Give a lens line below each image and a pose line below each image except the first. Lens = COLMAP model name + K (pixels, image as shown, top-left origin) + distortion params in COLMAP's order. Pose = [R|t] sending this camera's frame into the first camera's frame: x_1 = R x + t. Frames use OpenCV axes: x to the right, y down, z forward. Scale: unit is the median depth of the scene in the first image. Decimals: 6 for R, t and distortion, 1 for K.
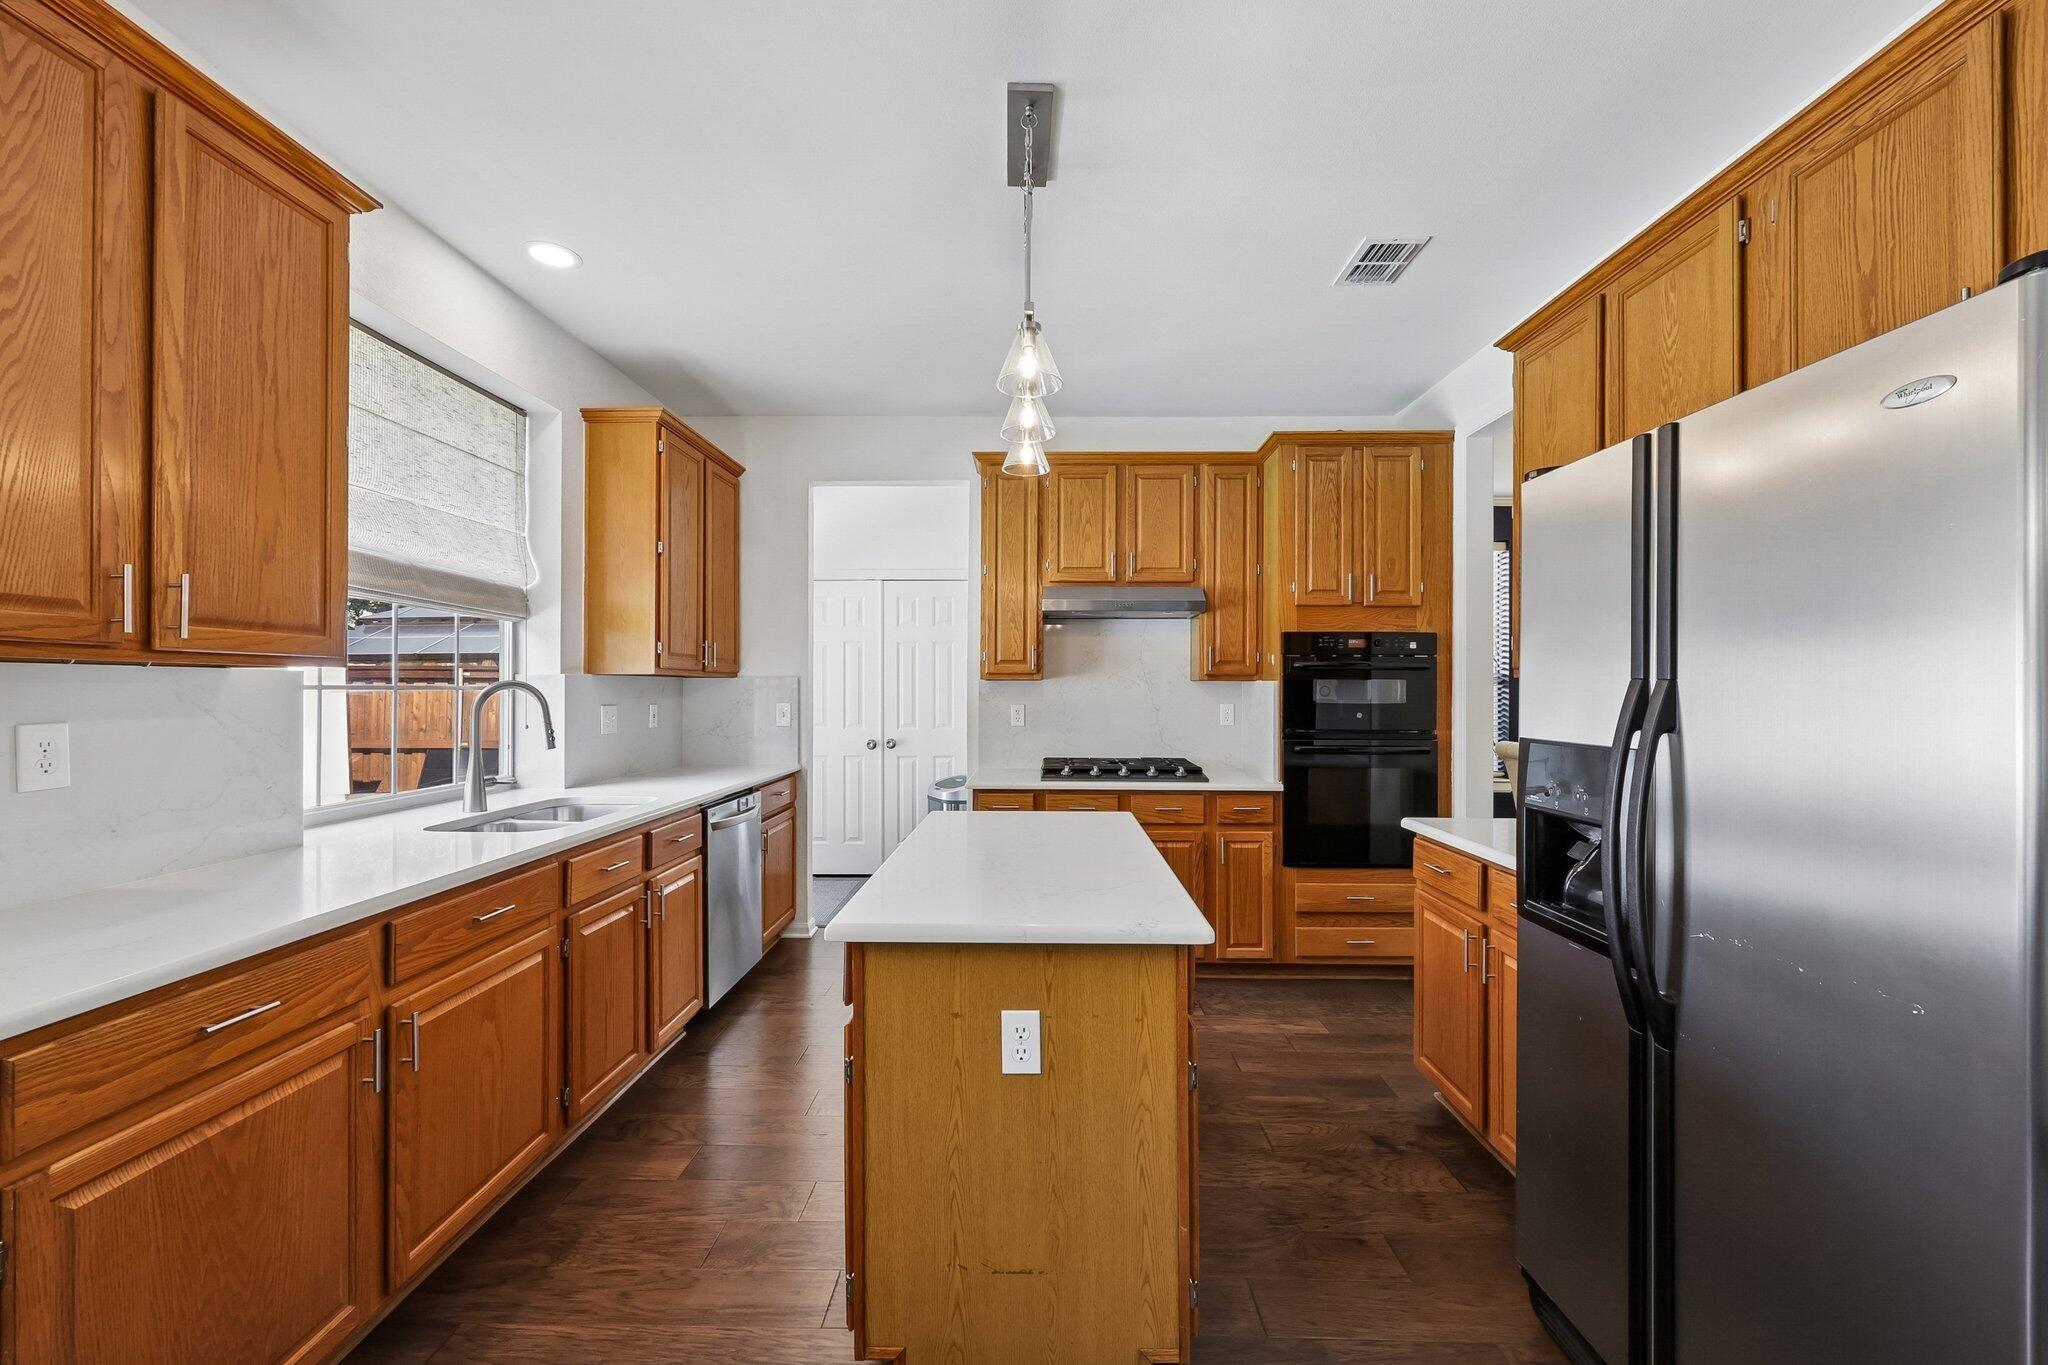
lens RADIAL K [[825.8, 0, 1020.1], [0, 825.8, 679.5], [0, 0, 1]] dist [0.001233, 0.000060]
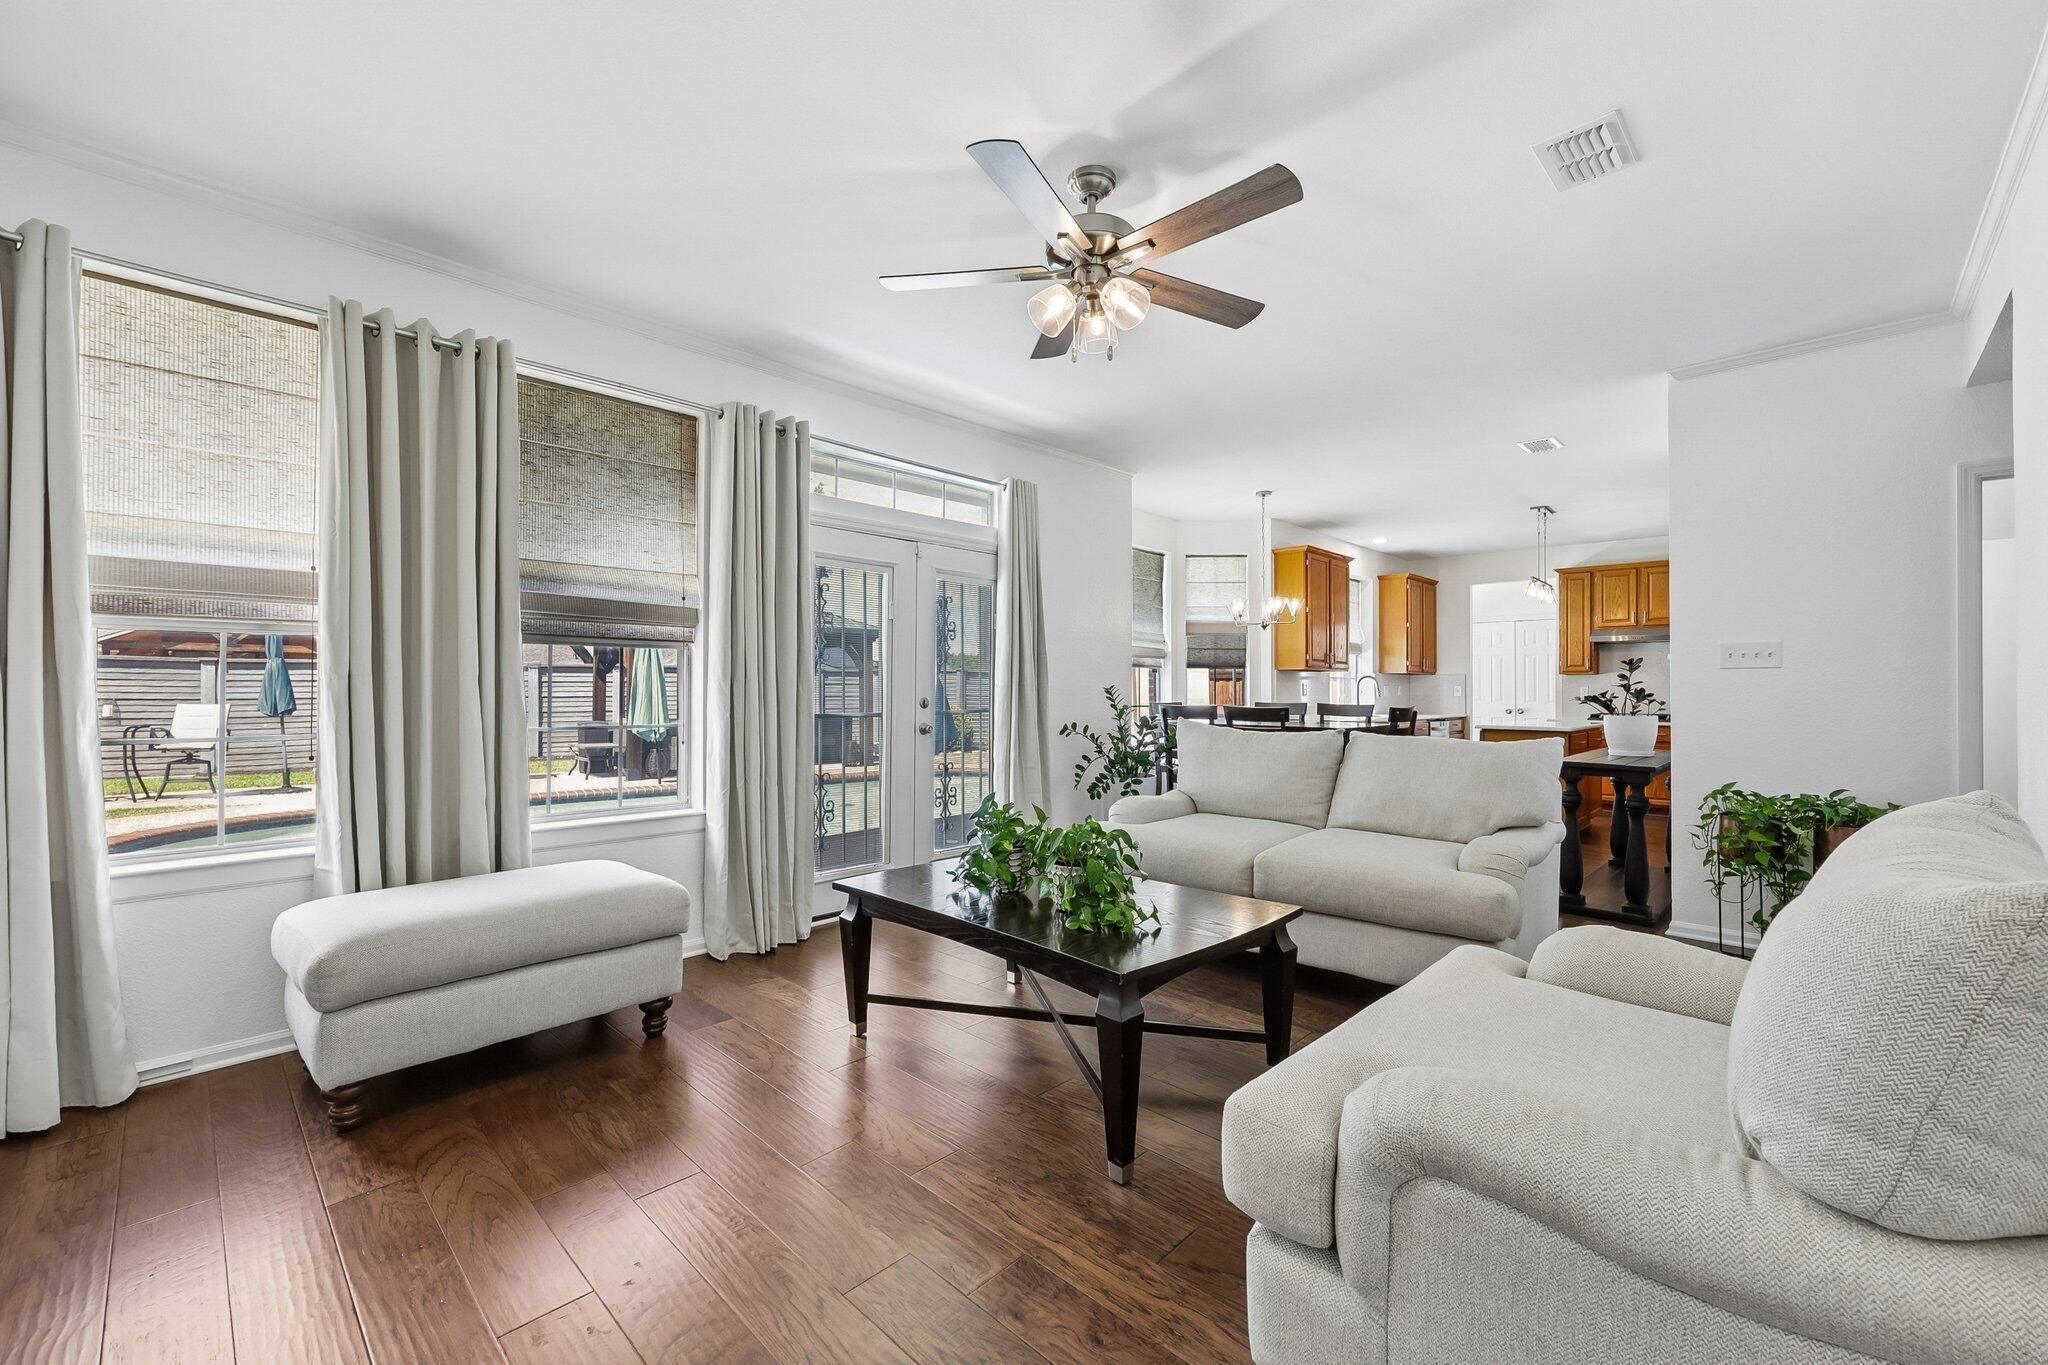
lens RADIAL K [[825.8, 0, 1017.7], [0, 825.8, 684.7], [0, 0, 1]] dist [0.001233, 0.000060]
pose [[0.734224, -0.003390, -0.678899, 0.376164], [0.003587, 0.999993, -0.001114, 0.024947], [0.678898, -0.001618, 0.734231, -1.527209]]
